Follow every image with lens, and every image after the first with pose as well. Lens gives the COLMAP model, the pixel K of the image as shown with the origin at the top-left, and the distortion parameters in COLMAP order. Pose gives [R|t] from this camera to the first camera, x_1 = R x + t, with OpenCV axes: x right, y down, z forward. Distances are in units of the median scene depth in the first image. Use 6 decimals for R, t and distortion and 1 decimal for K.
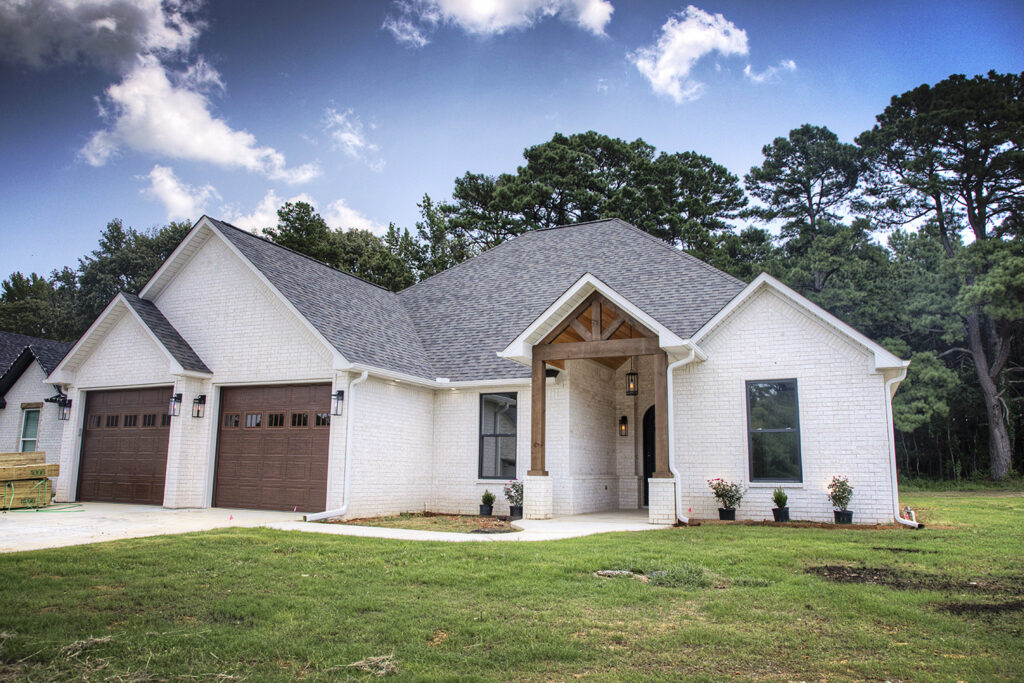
lens RADIAL K [[726.8, 0, 520.4], [0, 726.8, 339.5], [0, 0, 1]] dist [-0.092713, 0.077702]
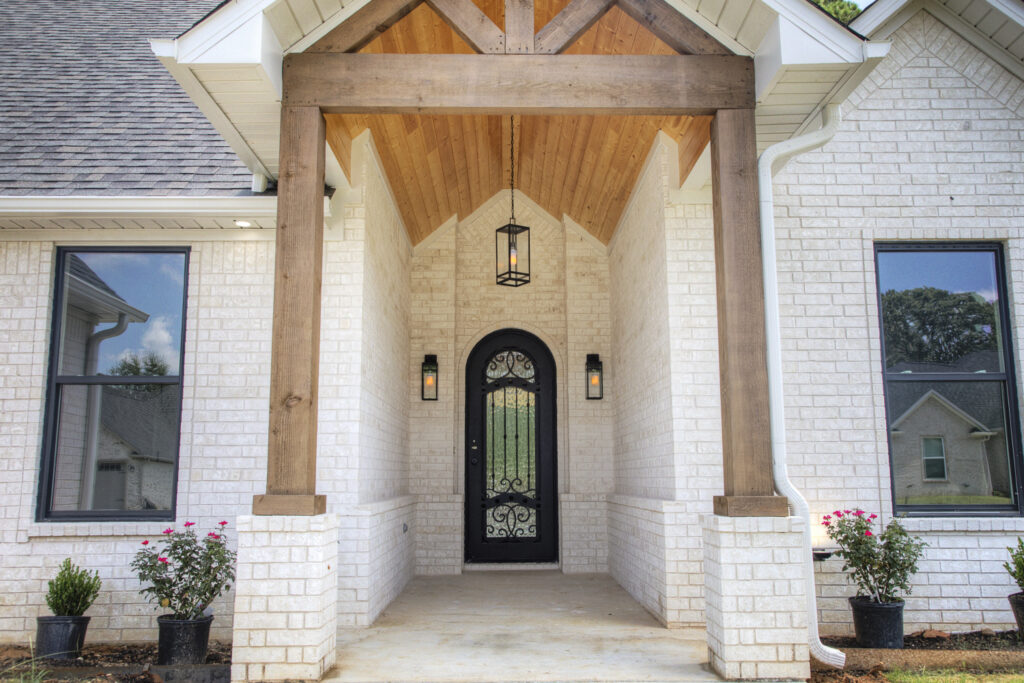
lens RADIAL K [[887.3, 0, 512.0], [0, 887.3, 341.5], [0, 0, 1]] dist [0.009948, 0.016377]
pose [[0.902719, 0.049496, 0.427373, -0.047182], [-0.063192, 0.997841, 0.017913, 0.111051], [-0.425564, -0.043177, 0.903898, 0.659581]]
